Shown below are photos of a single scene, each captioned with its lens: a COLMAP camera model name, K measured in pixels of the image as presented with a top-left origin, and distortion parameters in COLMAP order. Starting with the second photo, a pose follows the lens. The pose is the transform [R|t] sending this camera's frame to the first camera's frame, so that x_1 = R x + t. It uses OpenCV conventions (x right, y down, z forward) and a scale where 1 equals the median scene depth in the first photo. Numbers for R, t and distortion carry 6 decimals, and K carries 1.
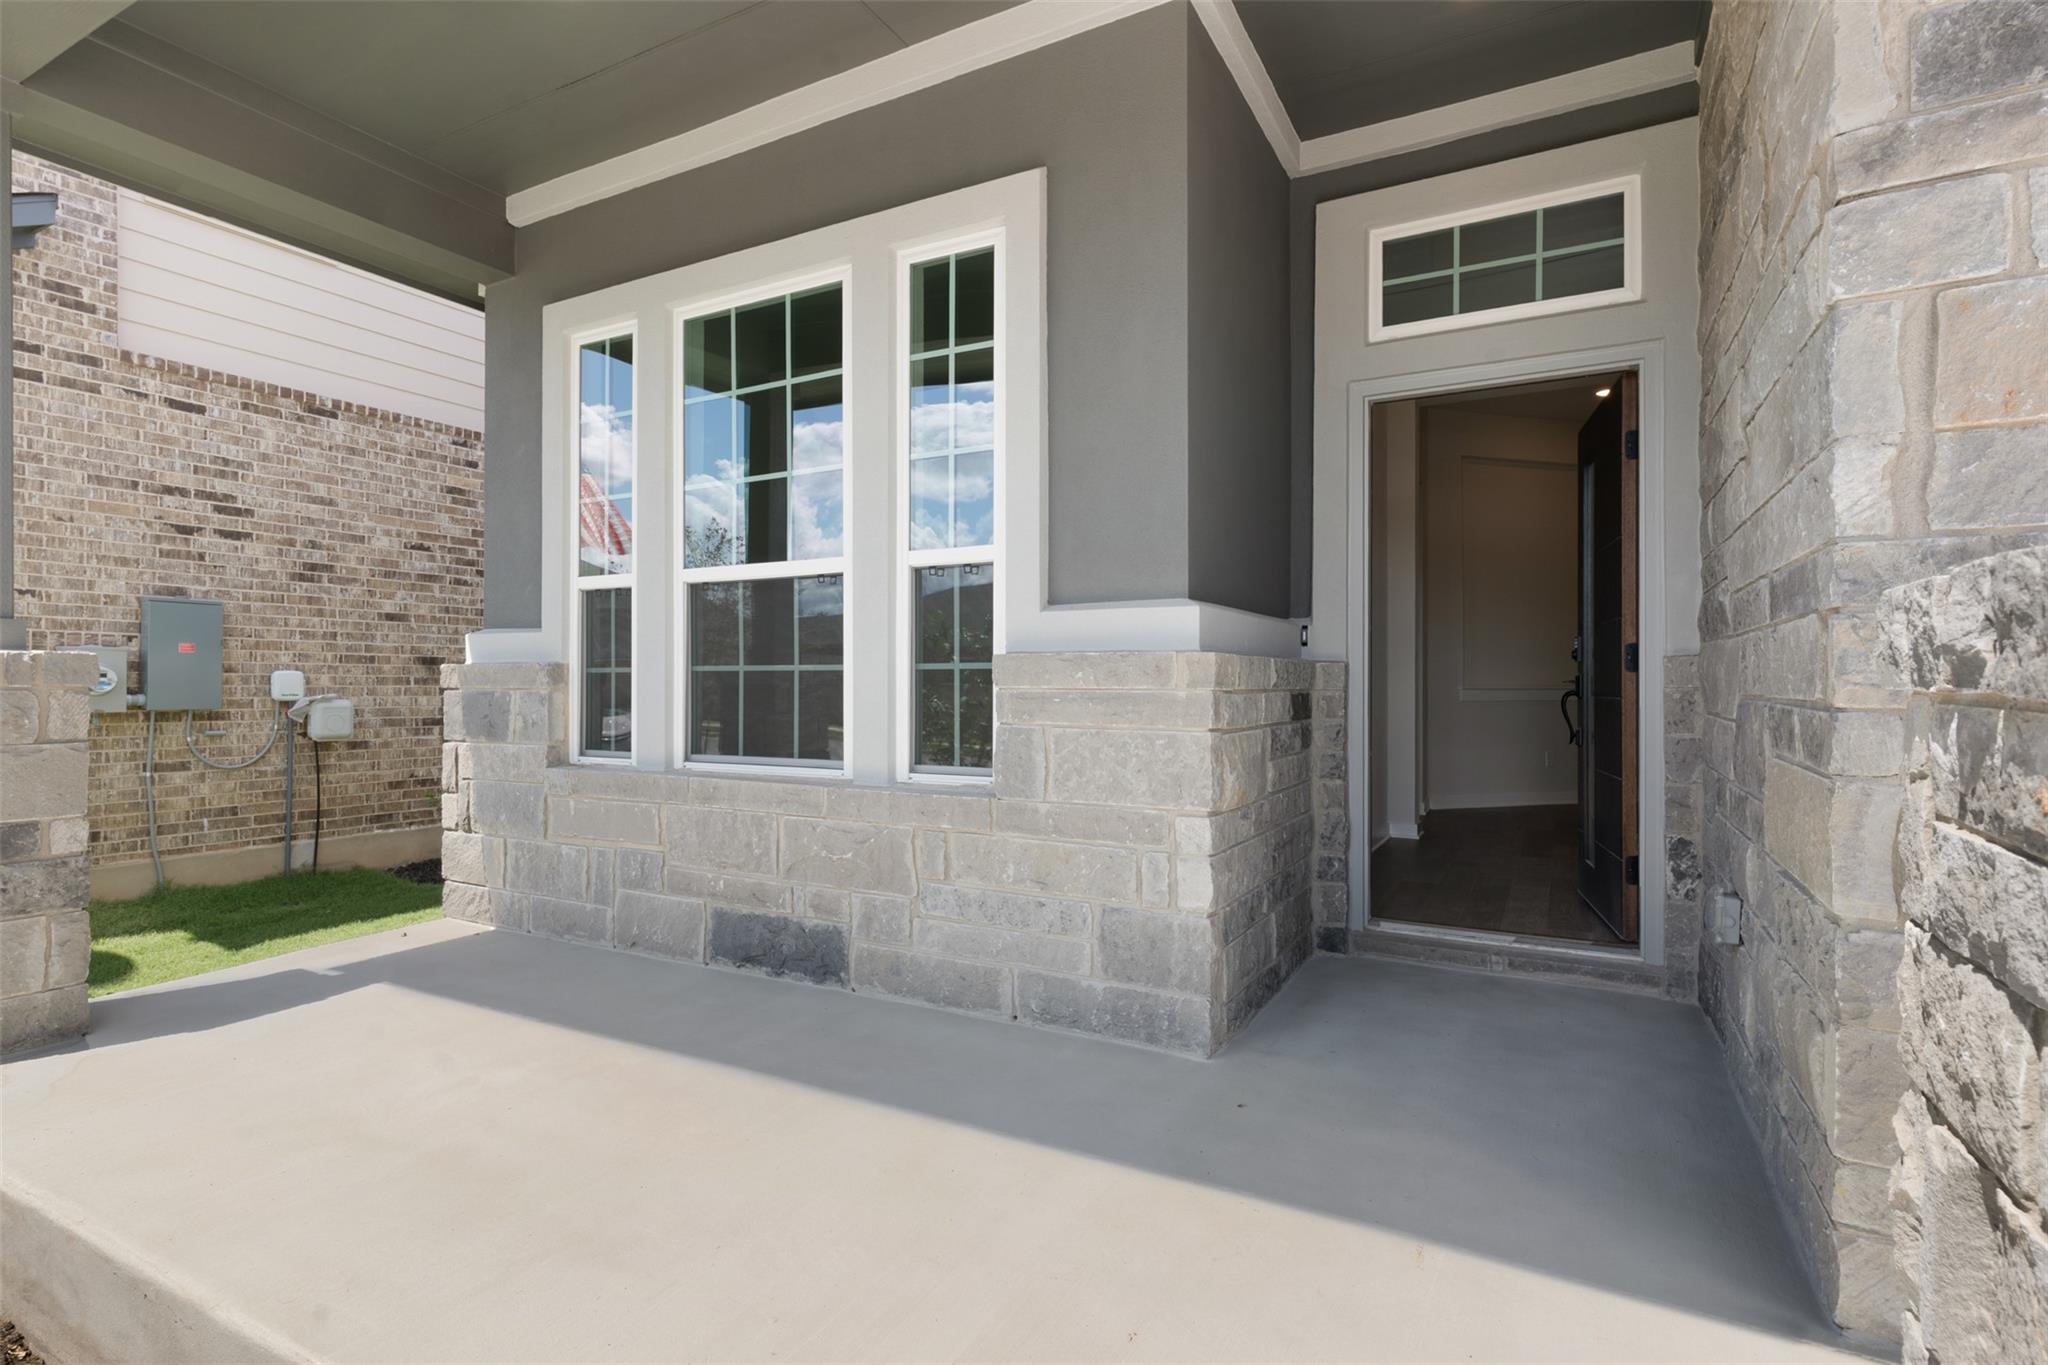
lens RADIAL K [[996.0, 0, 1025.8], [0, 996.0, 674.5], [0, 0, 1]] dist [0.004975, -0.000020]
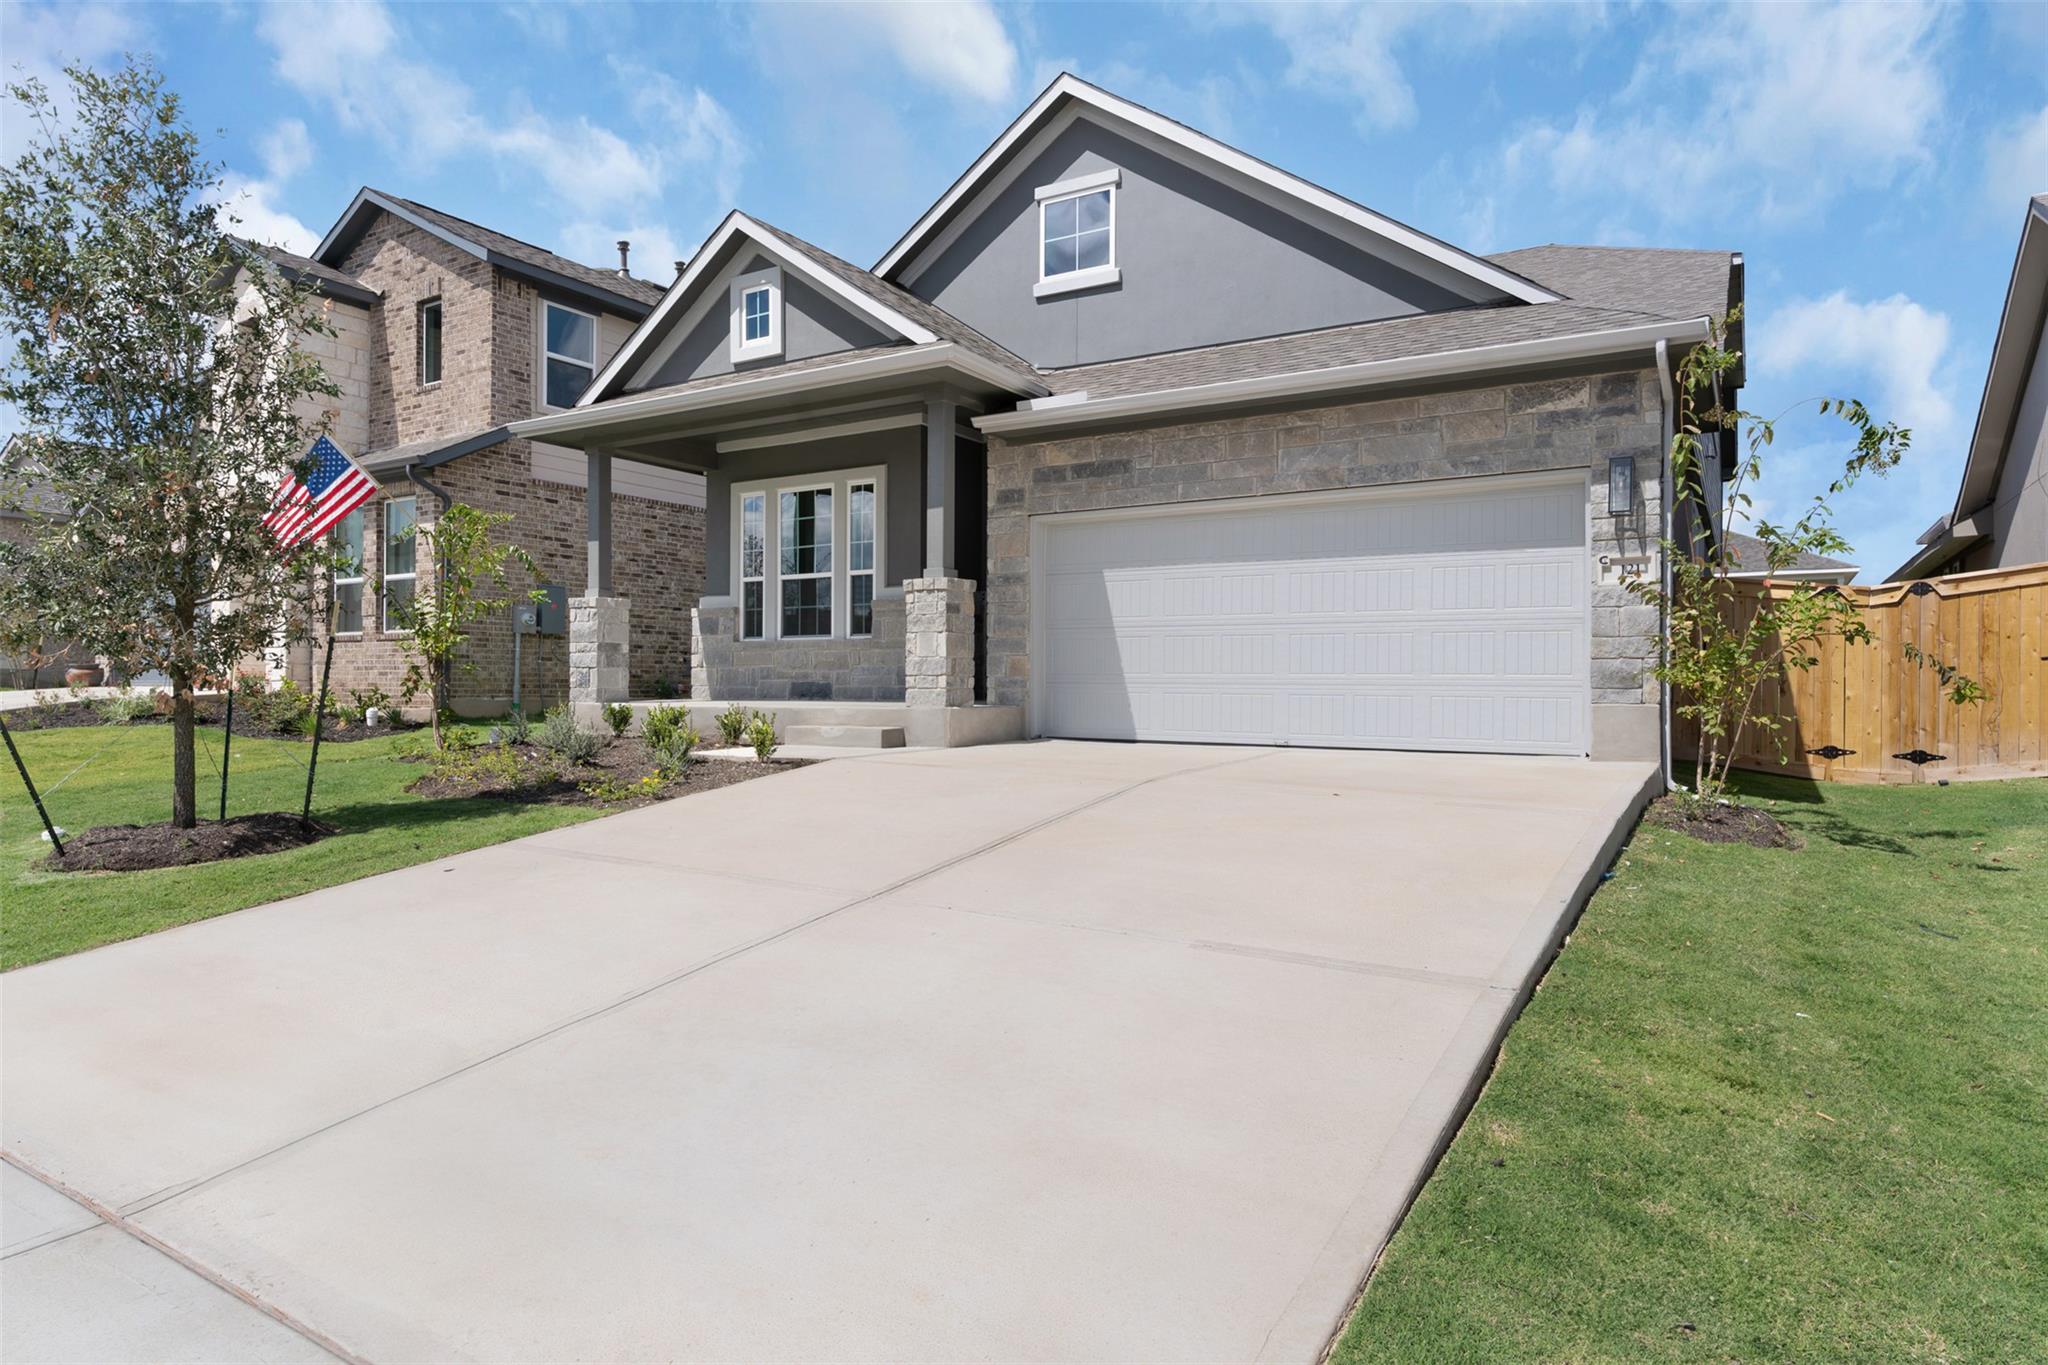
lens RADIAL K [[1126.4, 0, 1025.5], [0, 1126.4, 686.1], [0, 0, 1]] dist [0.002471, 0.000059]
pose [[0.998975, 0.003883, -0.045087, 0.535950], [-0.003385, 0.999933, 0.011105, 0.184066], [0.045128, -0.010941, 0.998921, -2.301080]]
